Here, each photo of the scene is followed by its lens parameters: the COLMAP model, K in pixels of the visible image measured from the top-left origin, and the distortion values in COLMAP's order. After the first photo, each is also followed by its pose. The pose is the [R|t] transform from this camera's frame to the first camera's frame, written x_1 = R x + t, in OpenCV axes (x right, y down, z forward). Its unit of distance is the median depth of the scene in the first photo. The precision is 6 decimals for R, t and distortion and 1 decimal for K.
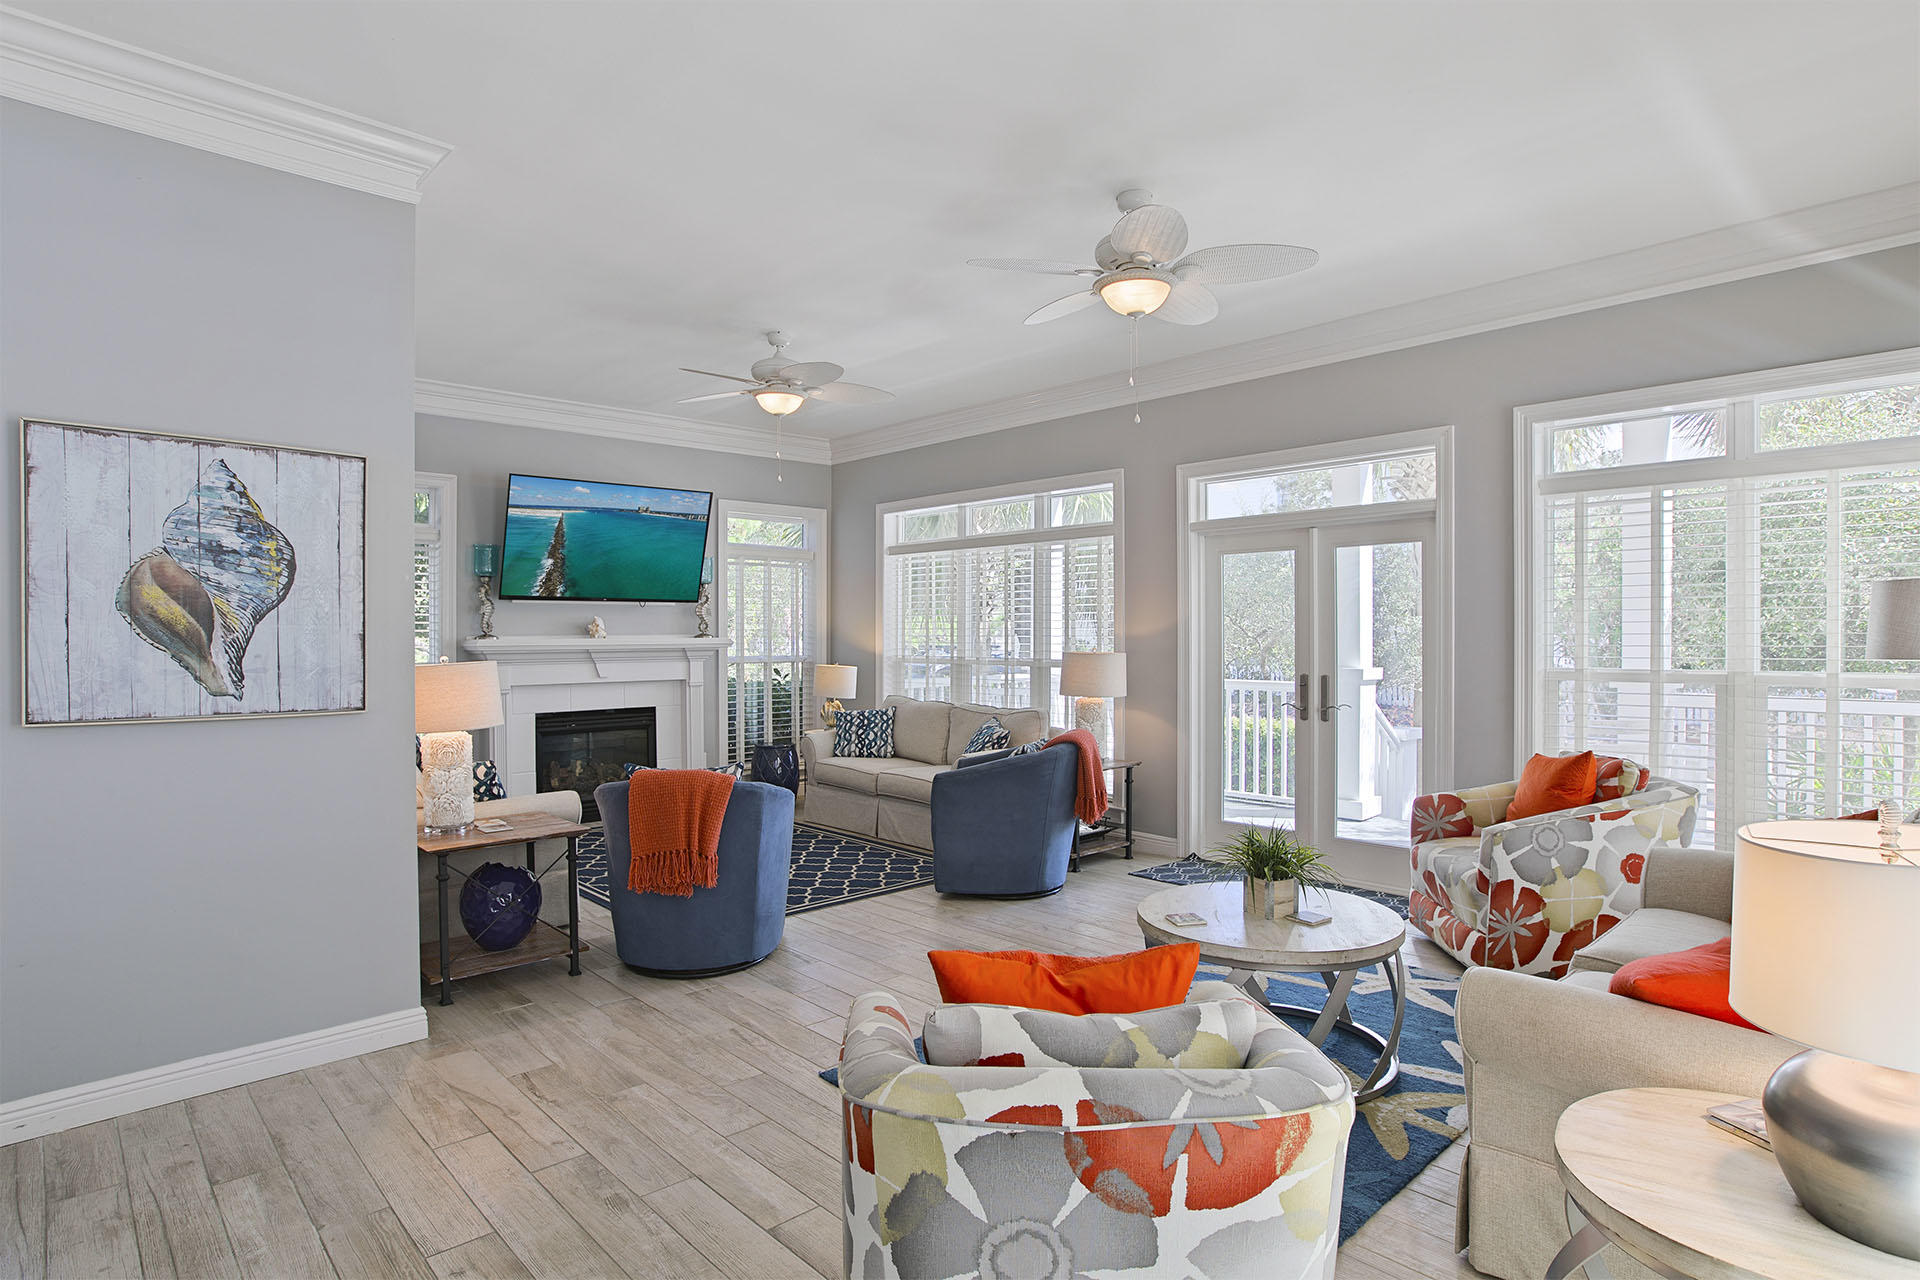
lens RADIAL K [[1004.2, 0, 932.8], [0, 1004.2, 668.8], [0, 0, 1]] dist [0.119030, 0.000072]
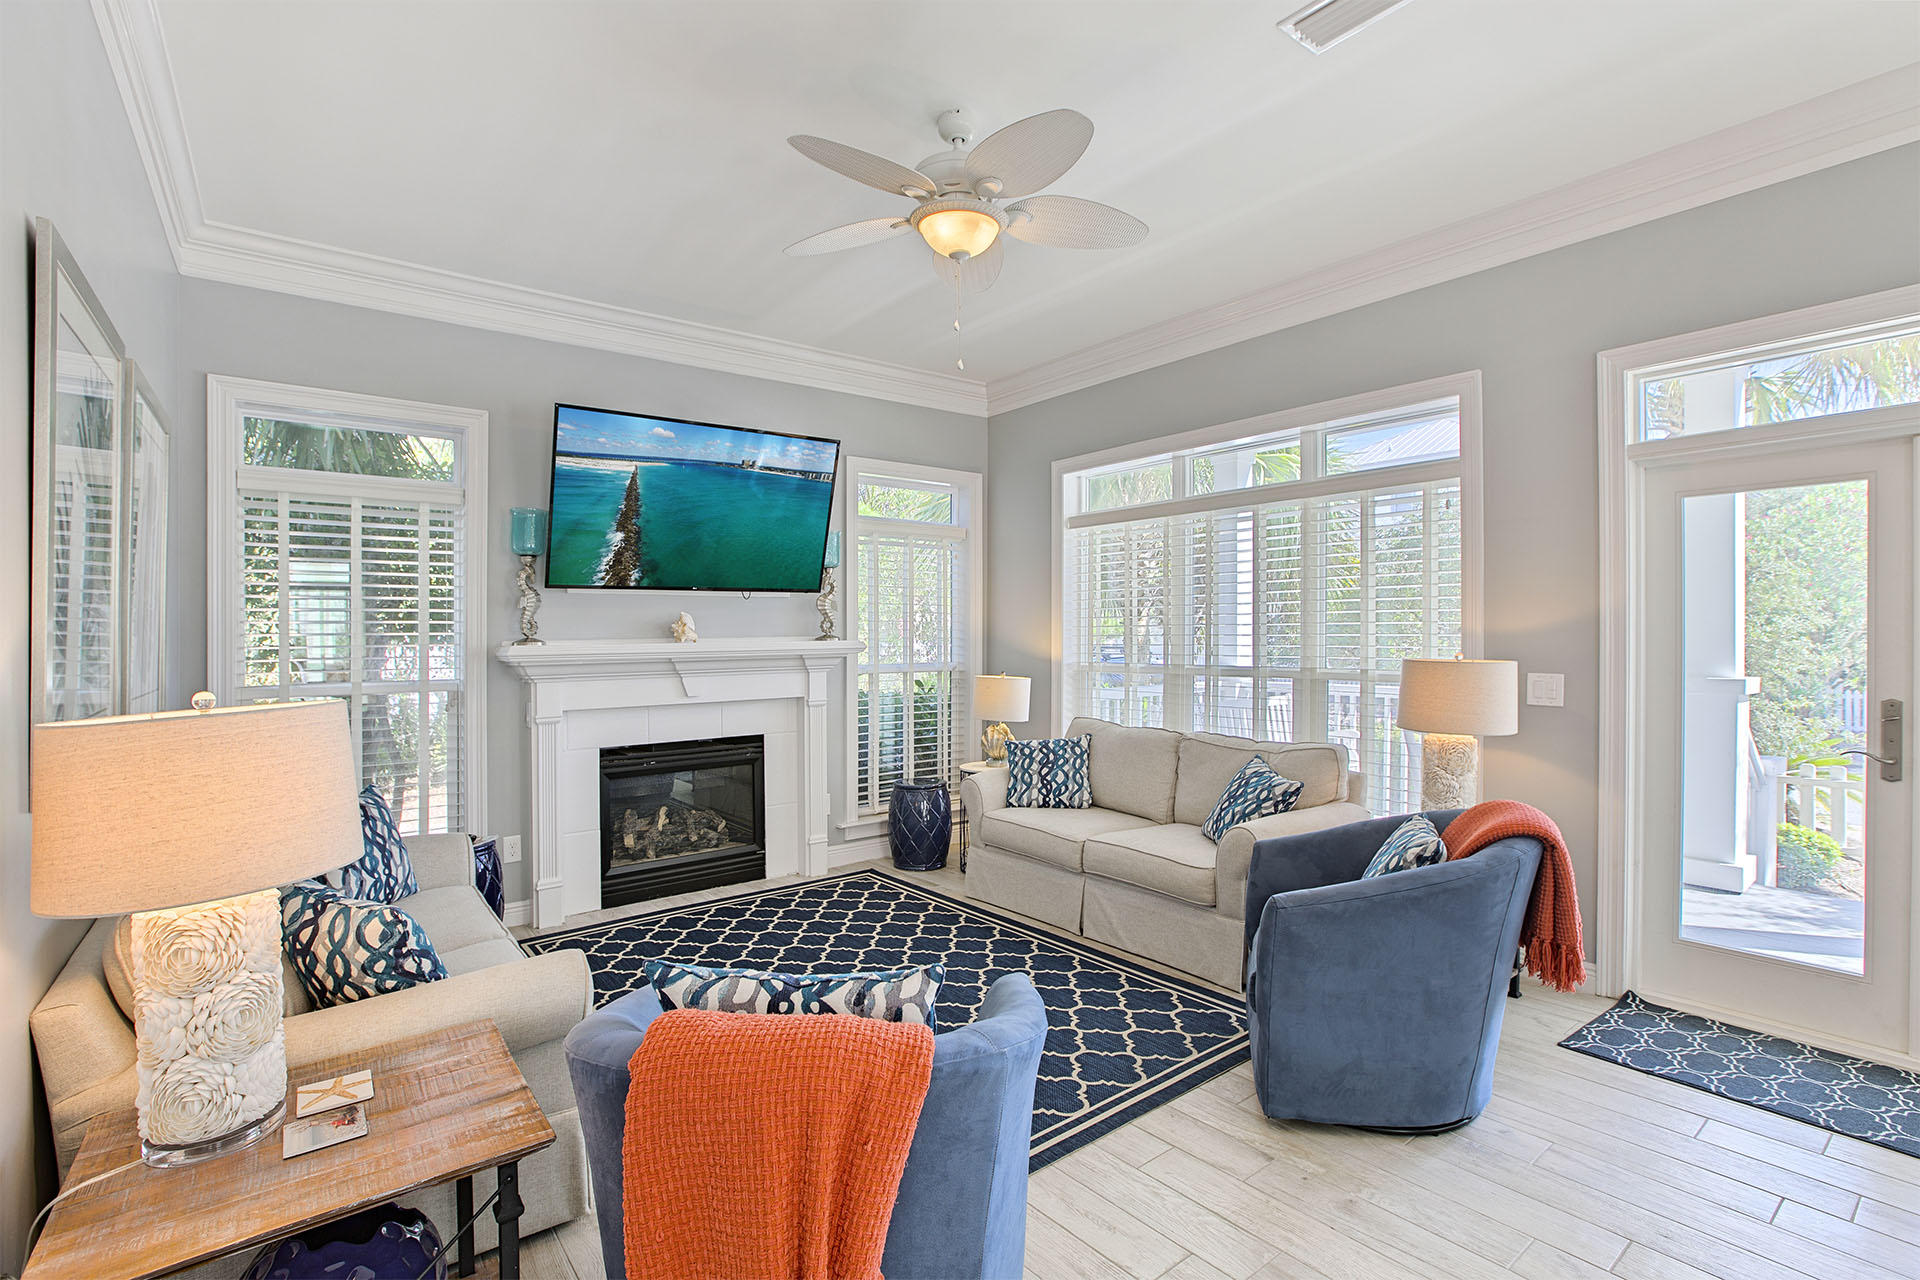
lens RADIAL K [[877.9, 0, 960.0], [0, 877.9, 640.0], [0, 0, 1]] dist [0.000063, -0.000059]
pose [[0.997779, -0.006711, -0.066267, -0.091110], [0.004690, 0.999521, -0.030606, -0.011383], [0.066441, 0.030227, 0.997332, 0.382352]]
